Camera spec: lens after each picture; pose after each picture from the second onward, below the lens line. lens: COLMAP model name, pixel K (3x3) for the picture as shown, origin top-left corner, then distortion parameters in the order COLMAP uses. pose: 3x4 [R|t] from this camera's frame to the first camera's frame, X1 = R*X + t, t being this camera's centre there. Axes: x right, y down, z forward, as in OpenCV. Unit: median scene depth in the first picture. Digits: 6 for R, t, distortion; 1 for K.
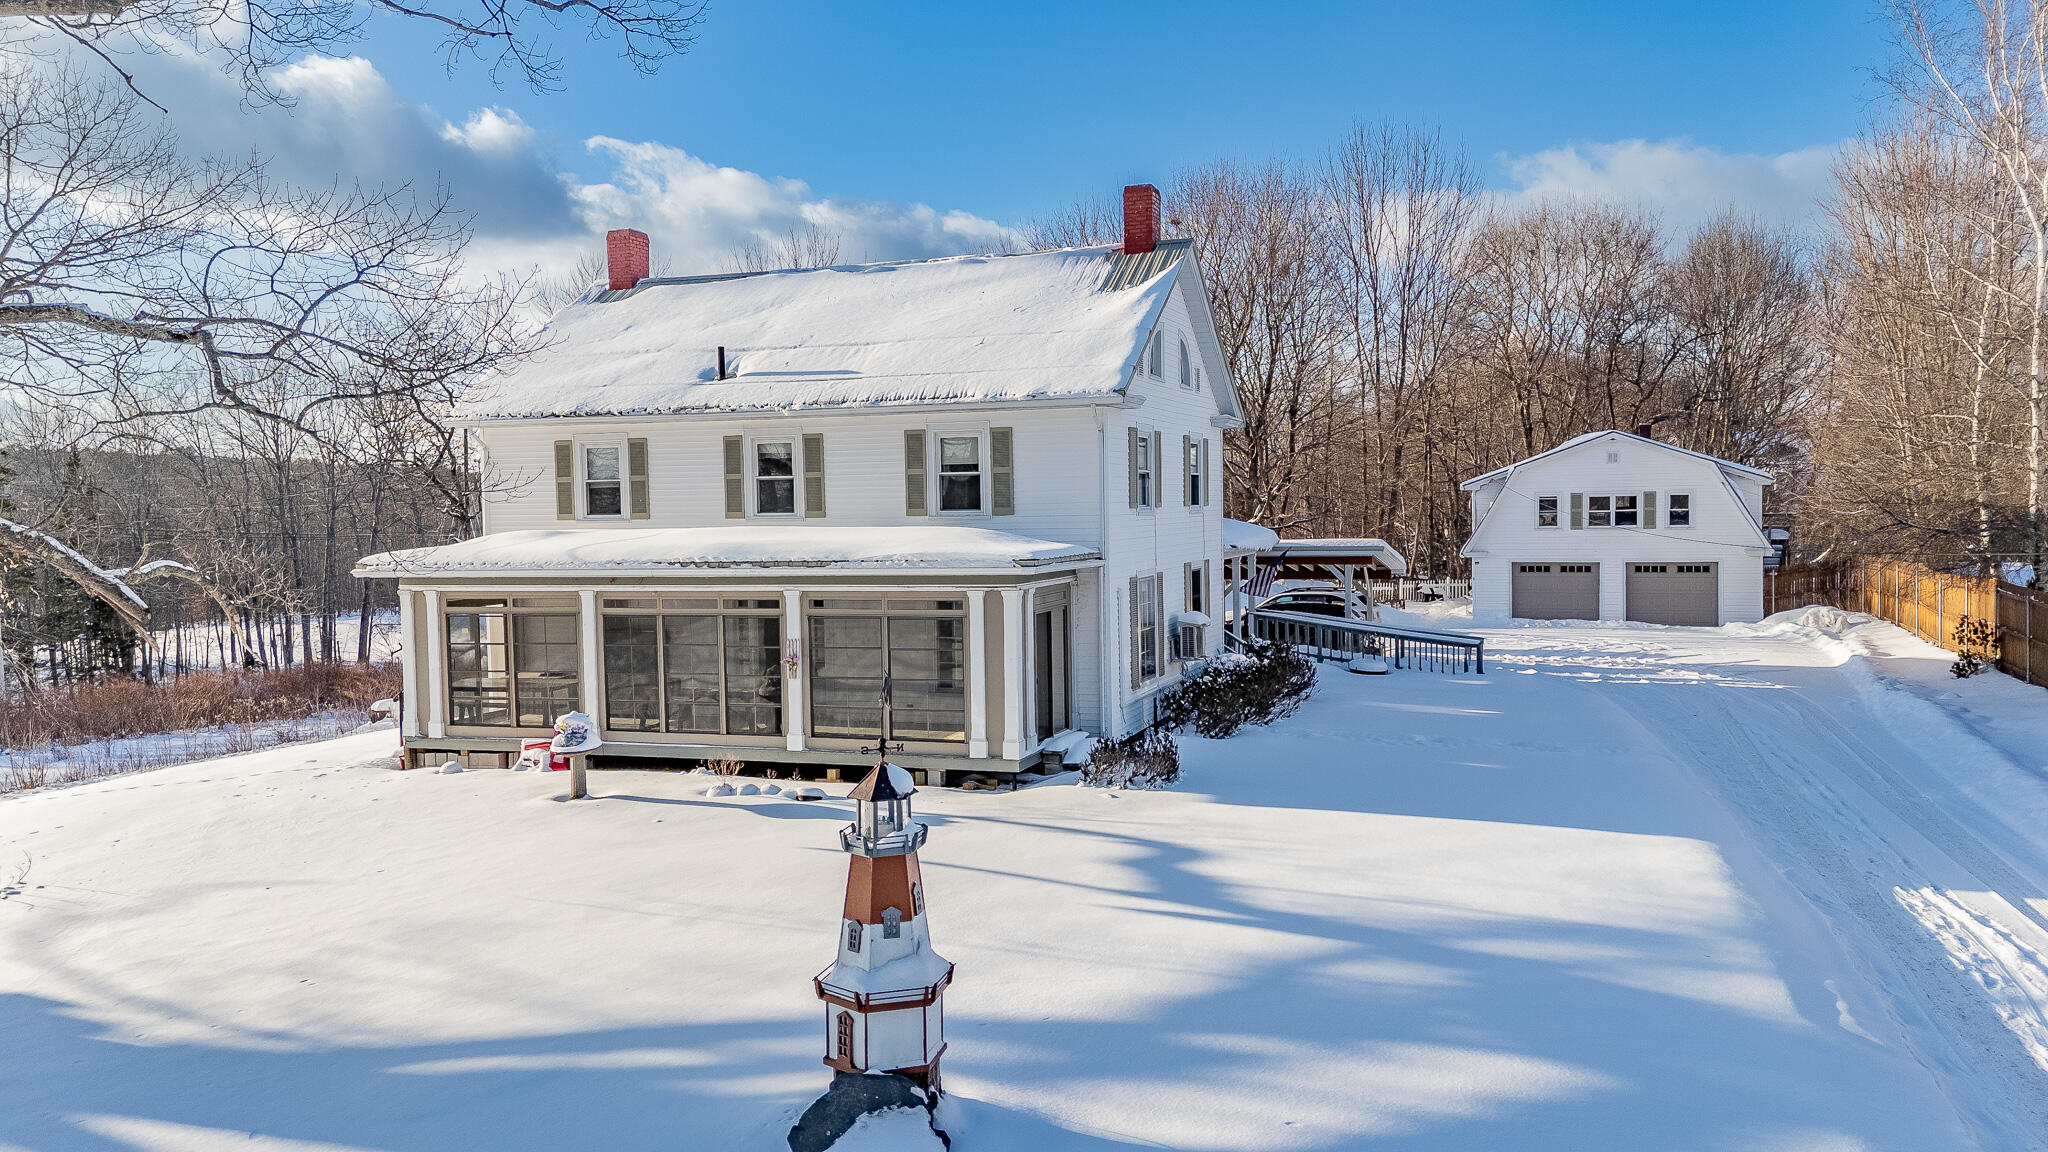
lens RADIAL K [[1479.4, 0, 1020.5], [0, 1479.4, 583.9], [0, 0, 1]] dist [0.083100, -0.086075]
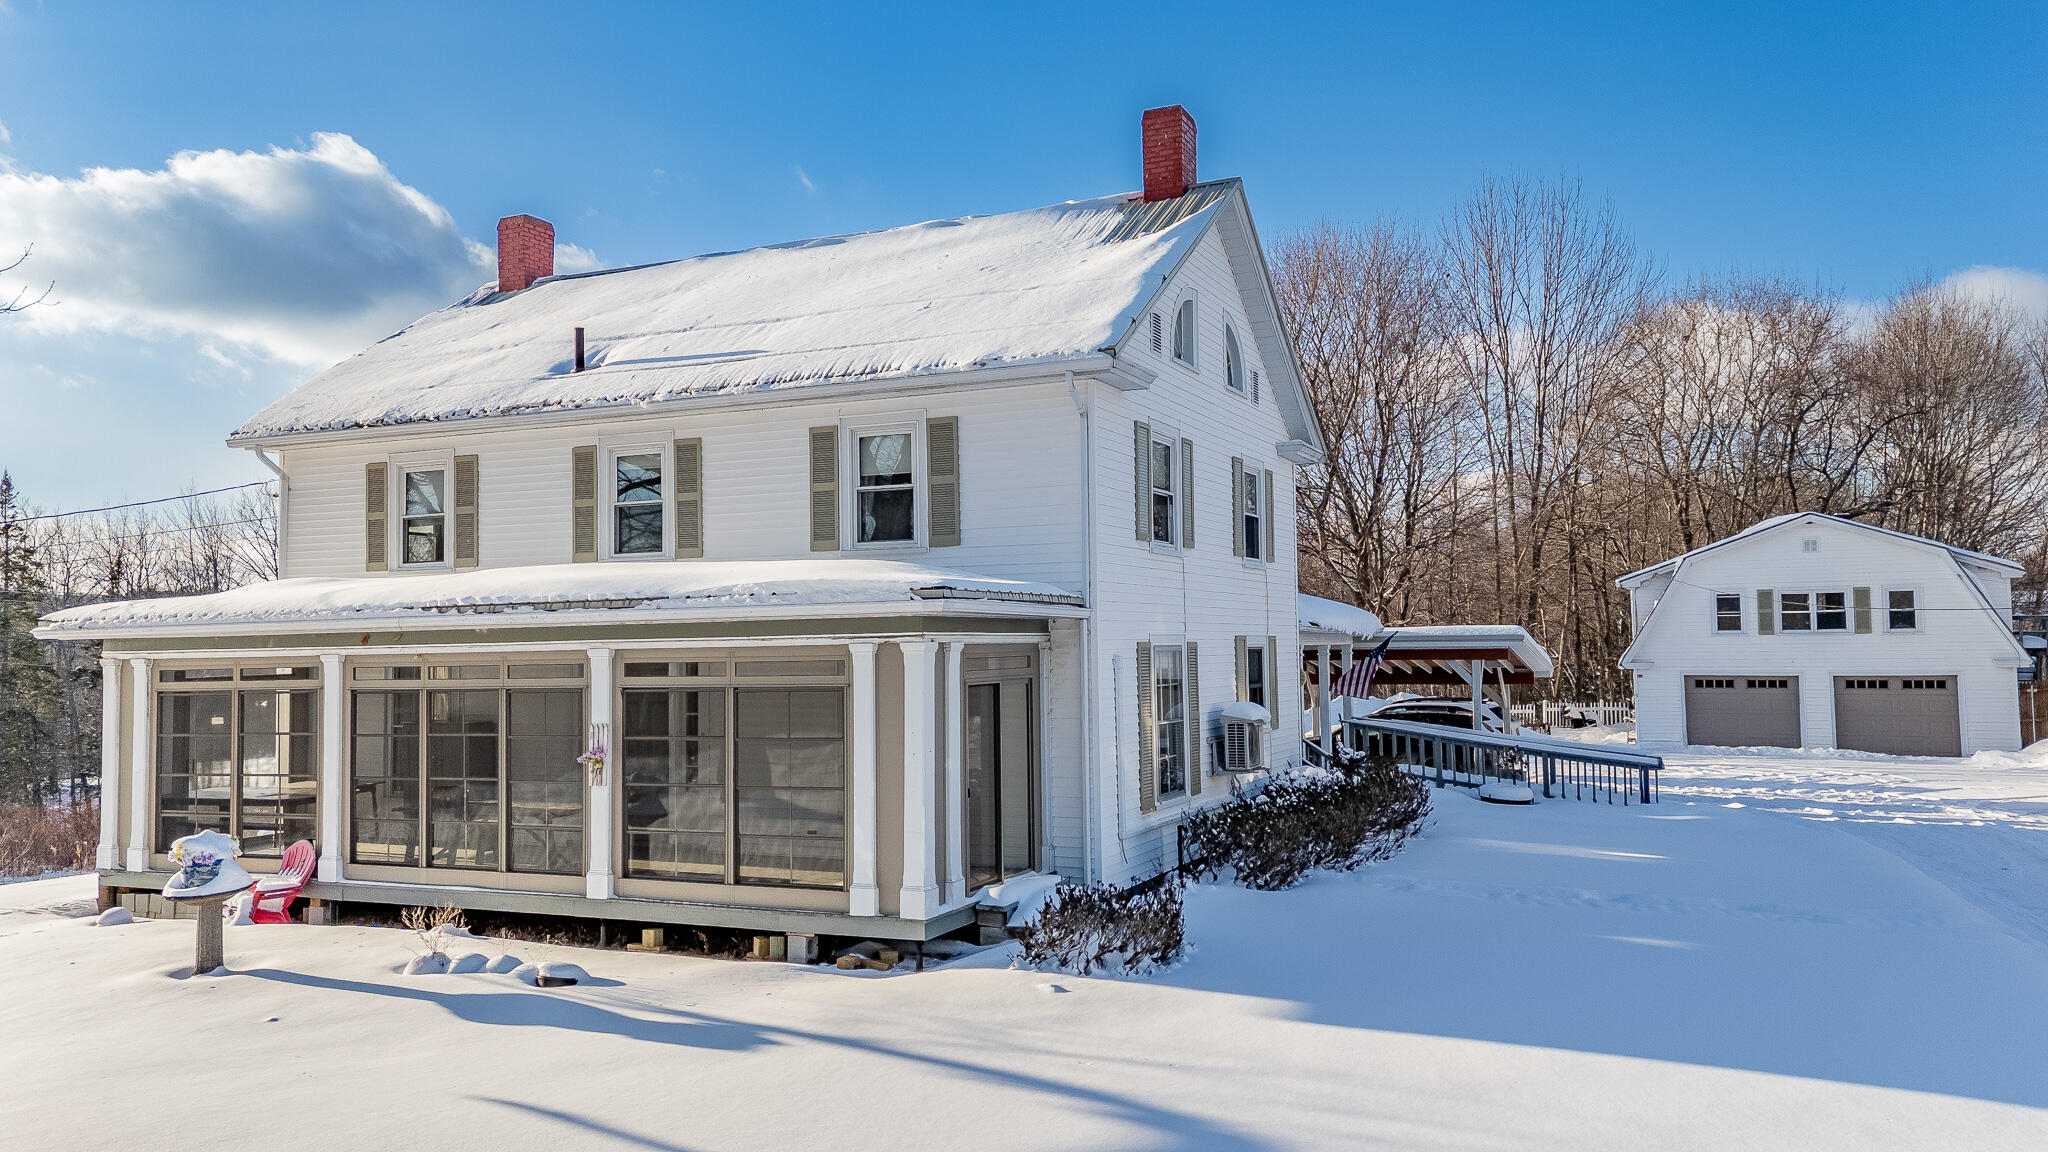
lens RADIAL K [[1465.5, 0, 1025.7], [0, 1465.5, 580.1], [0, 0, 1]] dist [0.045339, 0.000675]
pose [[0.996495, 0.000070, -0.083651, 0.072943], [-0.008355, 0.995082, -0.098699, 0.030839], [0.083232, 0.099052, 0.991595, 0.309602]]
